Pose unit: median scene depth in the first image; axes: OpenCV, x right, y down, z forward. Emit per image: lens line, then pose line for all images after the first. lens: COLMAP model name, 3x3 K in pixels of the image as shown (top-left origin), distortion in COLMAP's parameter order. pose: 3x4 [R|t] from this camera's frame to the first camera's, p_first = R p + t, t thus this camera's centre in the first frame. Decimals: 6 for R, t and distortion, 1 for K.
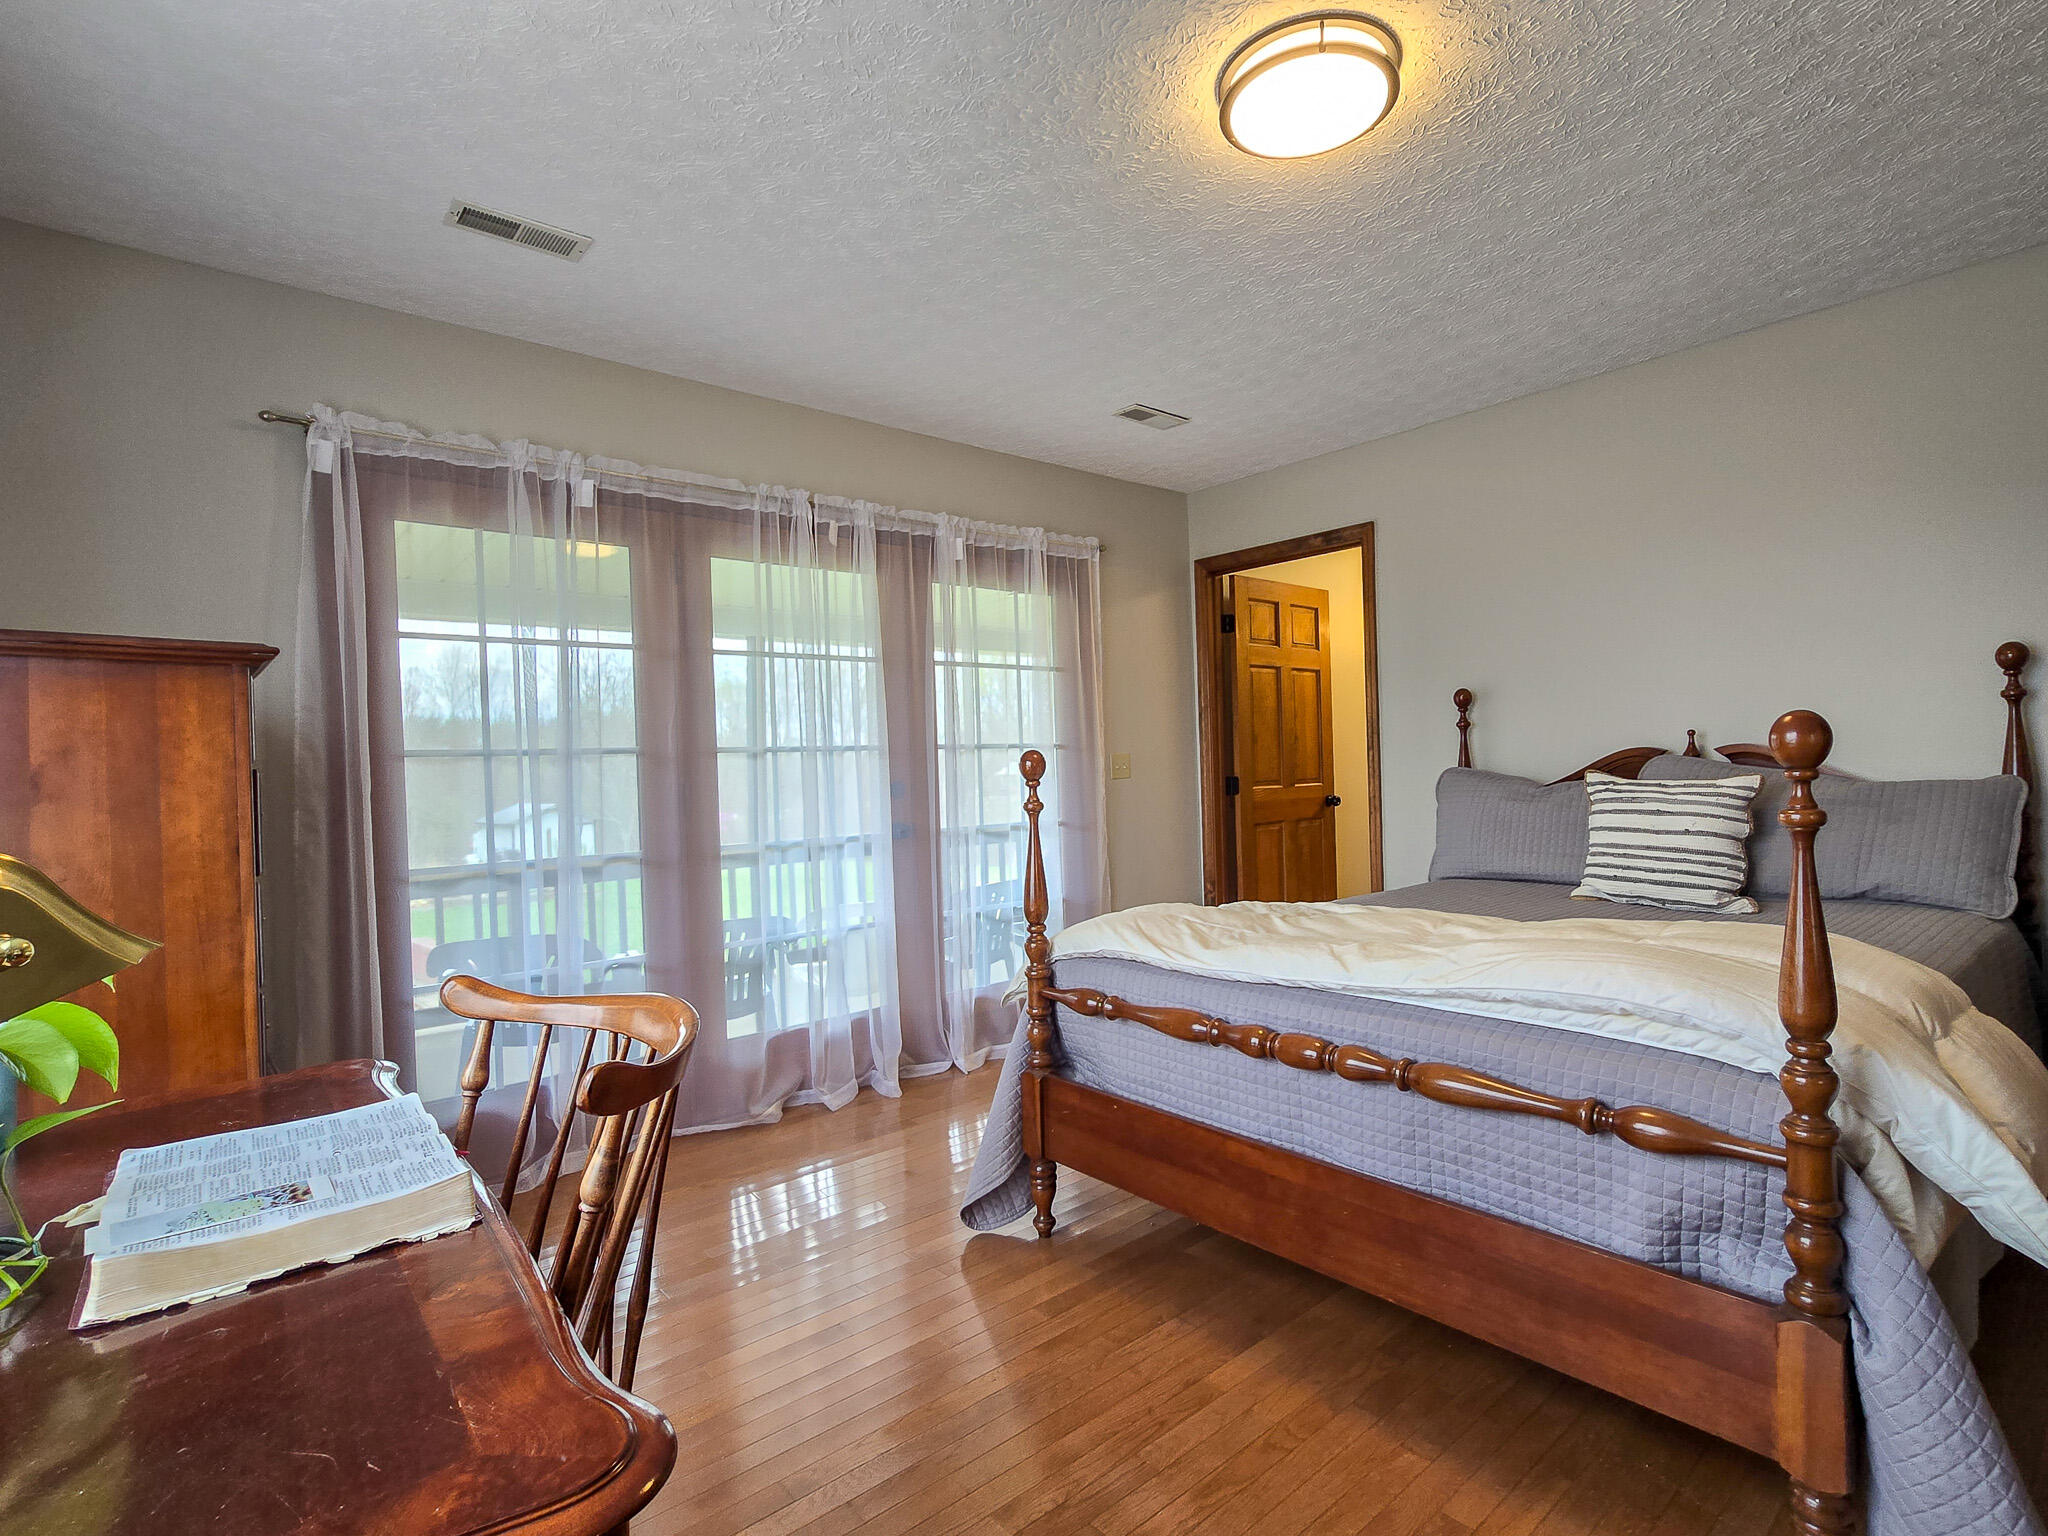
lens RADIAL K [[1017.1, 0, 1045.6], [0, 1017.1, 769.6], [0, 0, 1]] dist [-0.002463, 0.002843]
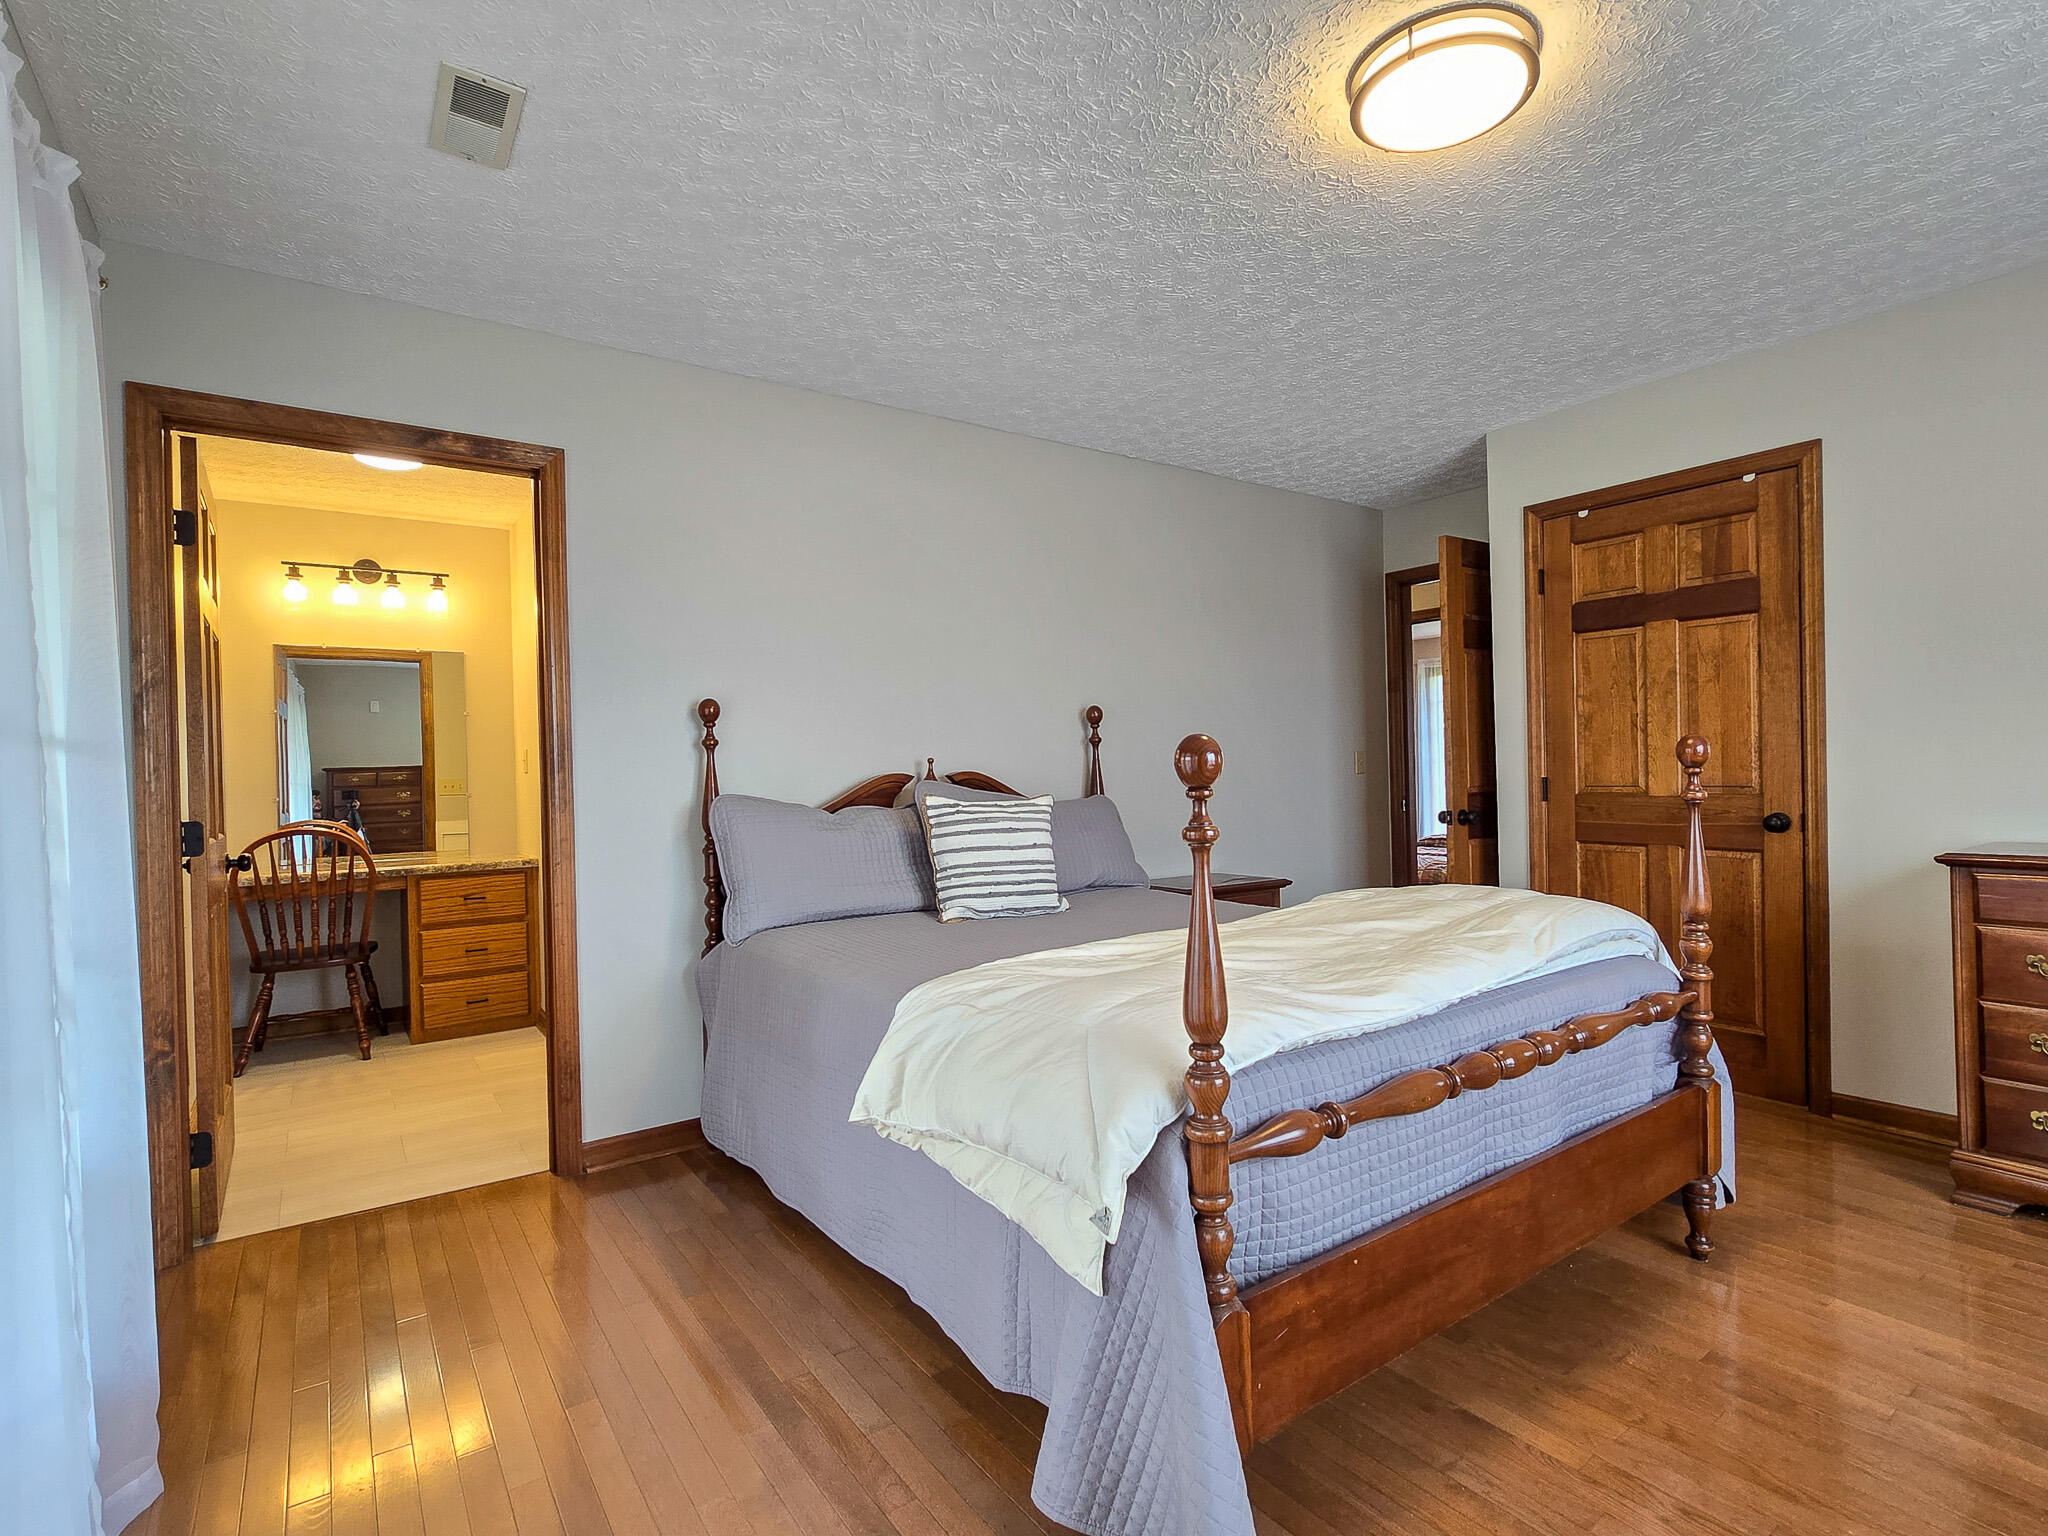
lens RADIAL K [[1017.1, 0, 1043.7], [0, 1017.1, 780.7], [0, 0, 1]] dist [-0.002463, 0.002843]
pose [[0.105470, 0.021062, 0.994199, -0.486849], [0.018022, 0.999571, -0.023087, 0.013934], [-0.994259, 0.020352, 0.105045, 0.832533]]
